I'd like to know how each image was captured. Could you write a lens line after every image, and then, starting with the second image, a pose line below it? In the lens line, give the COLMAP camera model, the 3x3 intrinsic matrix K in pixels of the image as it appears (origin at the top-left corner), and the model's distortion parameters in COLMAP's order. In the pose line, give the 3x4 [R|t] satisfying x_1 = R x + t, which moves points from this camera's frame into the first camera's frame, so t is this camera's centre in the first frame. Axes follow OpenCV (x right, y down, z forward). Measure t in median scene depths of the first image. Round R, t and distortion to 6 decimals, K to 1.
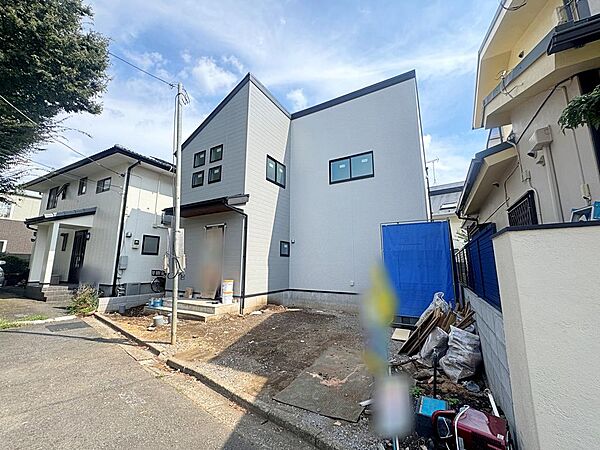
lens RADIAL K [[241.2, 0, 300.0], [0, 241.2, 225.0], [0, 0, 1]] dist [-0.001161, -0.000041]
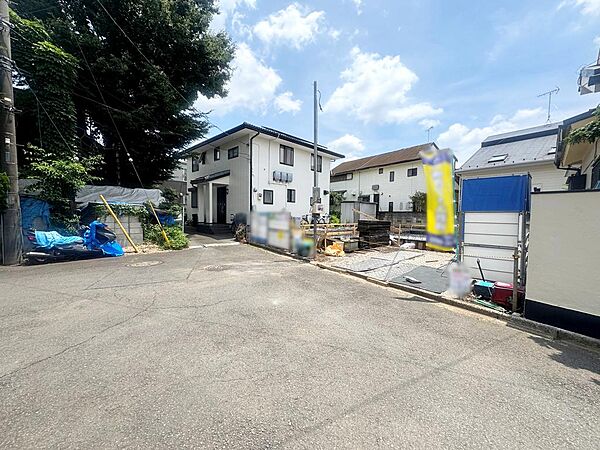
lens RADIAL K [[237.6, 0, 300.0], [0, 237.6, 225.0], [0, 0, 1]] dist [-0.001438, 0.000206]
pose [[0.958026, 0.025184, -0.285573, -0.073095], [0.035235, 0.978238, 0.204474, -0.030291], [0.284507, -0.205953, 0.936290, -0.238687]]
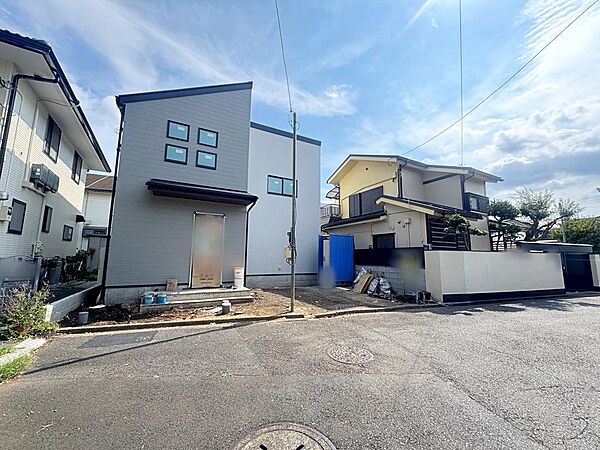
lens RADIAL K [[241.2, 0, 300.0], [0, 241.2, 225.0], [0, 0, 1]] dist [-0.001161, -0.000041]
pose [[0.518735, 0.118058, 0.846744, -0.805651], [-0.150398, 0.987575, -0.045556, 0.029642], [-0.841602, -0.103717, 0.530046, 0.135204]]
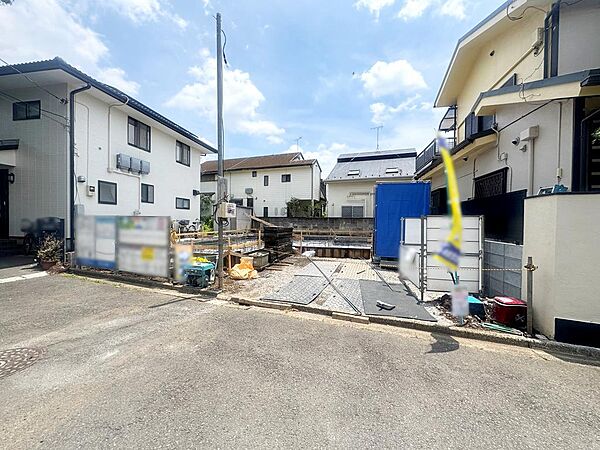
lens RADIAL K [[237.6, 0, 300.0], [0, 237.6, 225.0], [0, 0, 1]] dist [-0.001438, 0.000206]
pose [[0.954586, 0.004467, 0.297901, -0.233003], [-0.058894, 0.982987, 0.173977, 0.009513], [-0.292056, -0.183621, 0.938609, -0.018421]]
